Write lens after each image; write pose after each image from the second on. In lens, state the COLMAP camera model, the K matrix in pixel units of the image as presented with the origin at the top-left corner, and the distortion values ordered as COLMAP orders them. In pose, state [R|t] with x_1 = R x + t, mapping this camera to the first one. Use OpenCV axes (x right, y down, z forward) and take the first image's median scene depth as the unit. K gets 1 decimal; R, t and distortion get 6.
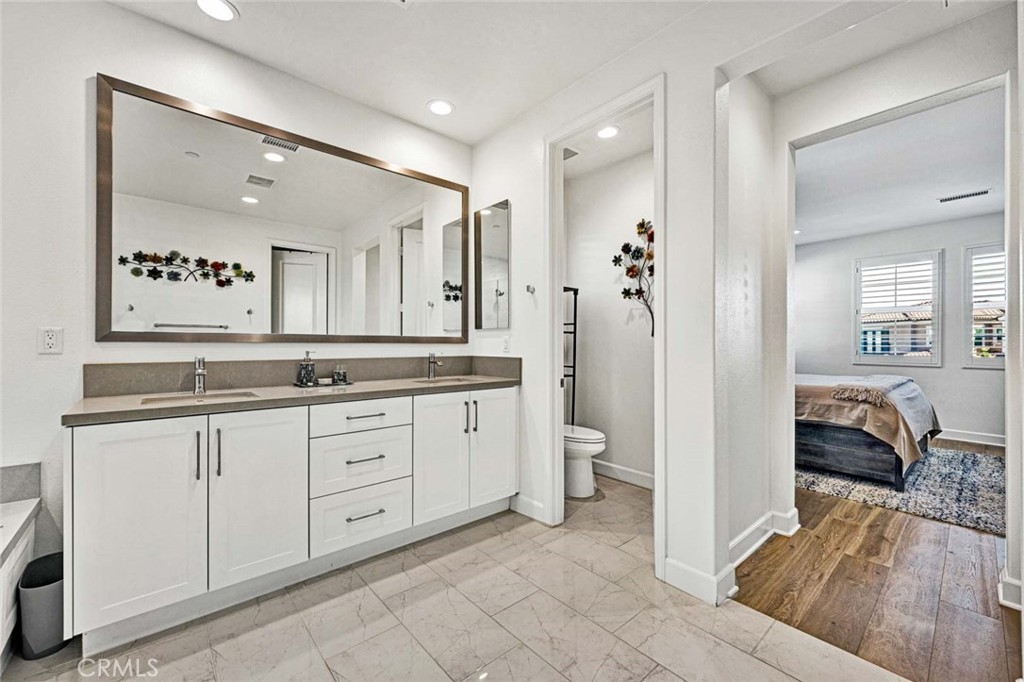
lens RADIAL K [[404.0, 0, 515.0], [0, 404.0, 340.1], [0, 0, 1]] dist [0.008095, -0.003217]
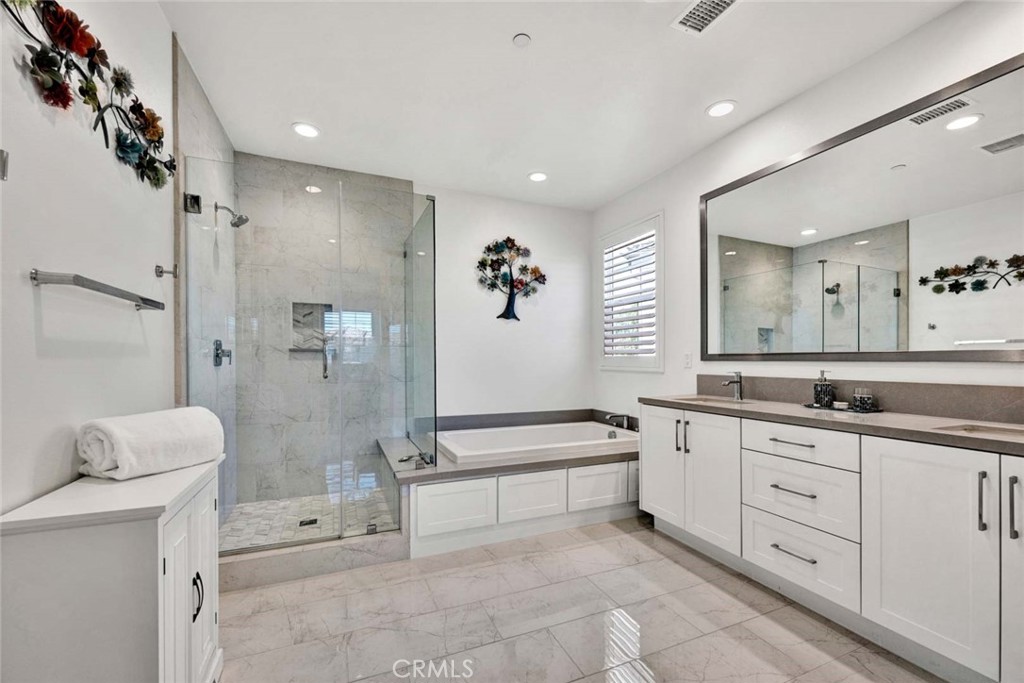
lens RADIAL K [[404.0, 0, 498.4], [0, 404.0, 358.8], [0, 0, 1]] dist [0.008095, -0.003217]
pose [[-0.317365, -0.008183, -0.948268, 0.590727], [0.003904, 0.999943, -0.009935, 0.007417], [0.948296, -0.006855, -0.317315, 0.570027]]
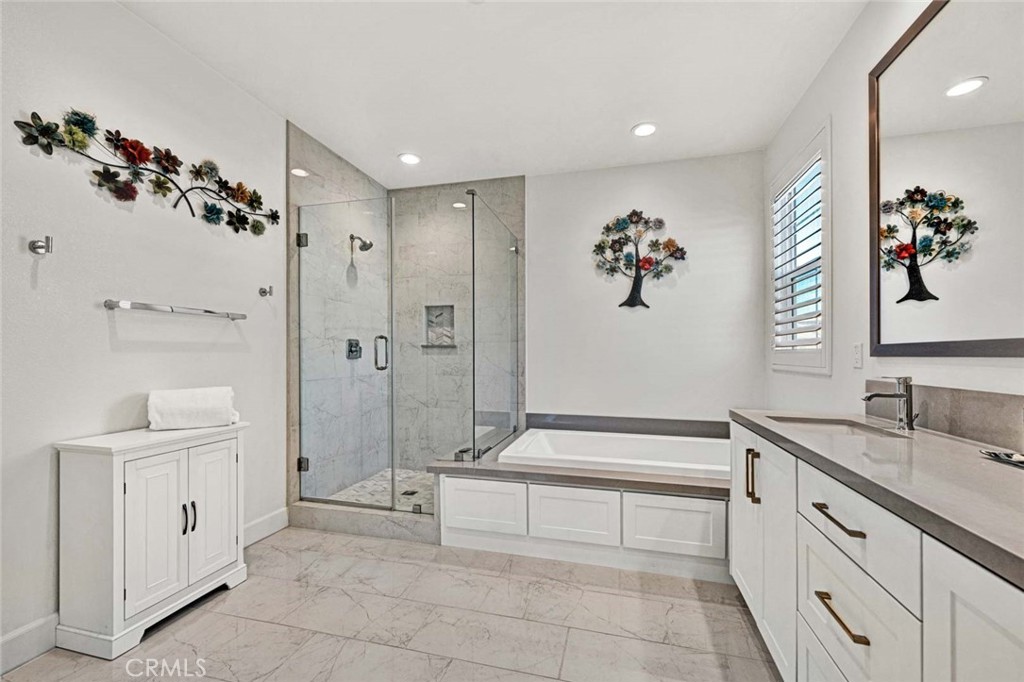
lens RADIAL K [[404.0, 0, 511.2], [0, 404.0, 357.7], [0, 0, 1]] dist [0.008095, -0.003217]
pose [[-0.819354, -0.004556, -0.573270, 0.160343], [-0.003357, 0.999989, -0.003150, 0.010740], [0.573278, -0.000657, -0.819361, 0.994694]]
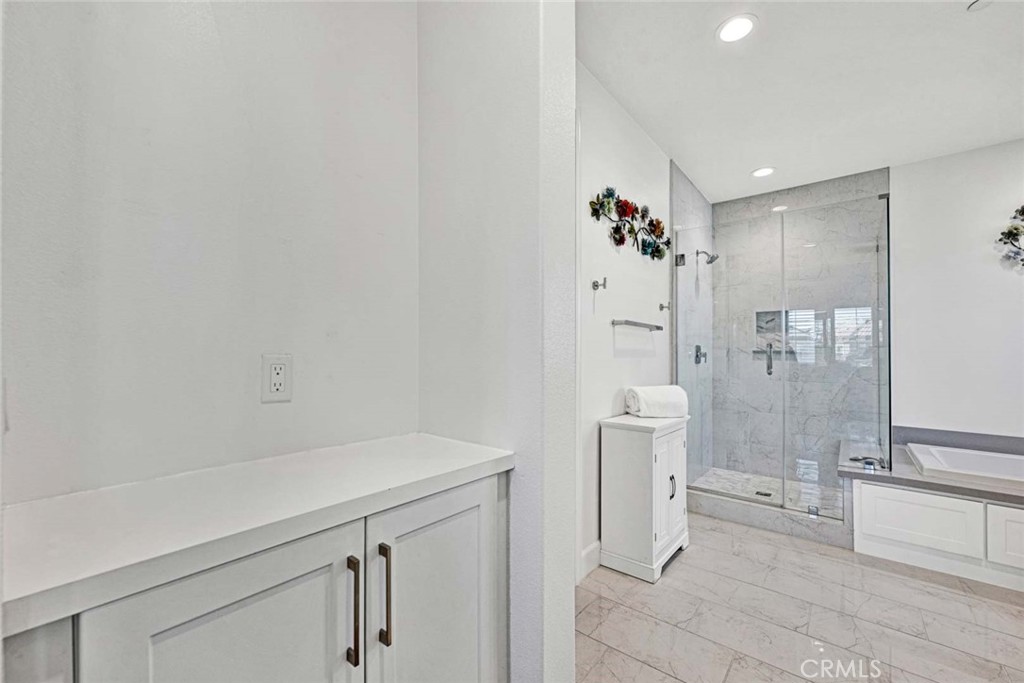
lens RADIAL K [[404.0, 0, 521.3], [0, 404.0, 354.1], [0, 0, 1]] dist [0.008095, -0.003217]
pose [[-0.983528, -0.018534, -0.179801, 0.747306], [-0.015861, 0.999741, -0.016295, 0.013076], [0.180057, -0.013175, -0.983568, 0.921619]]
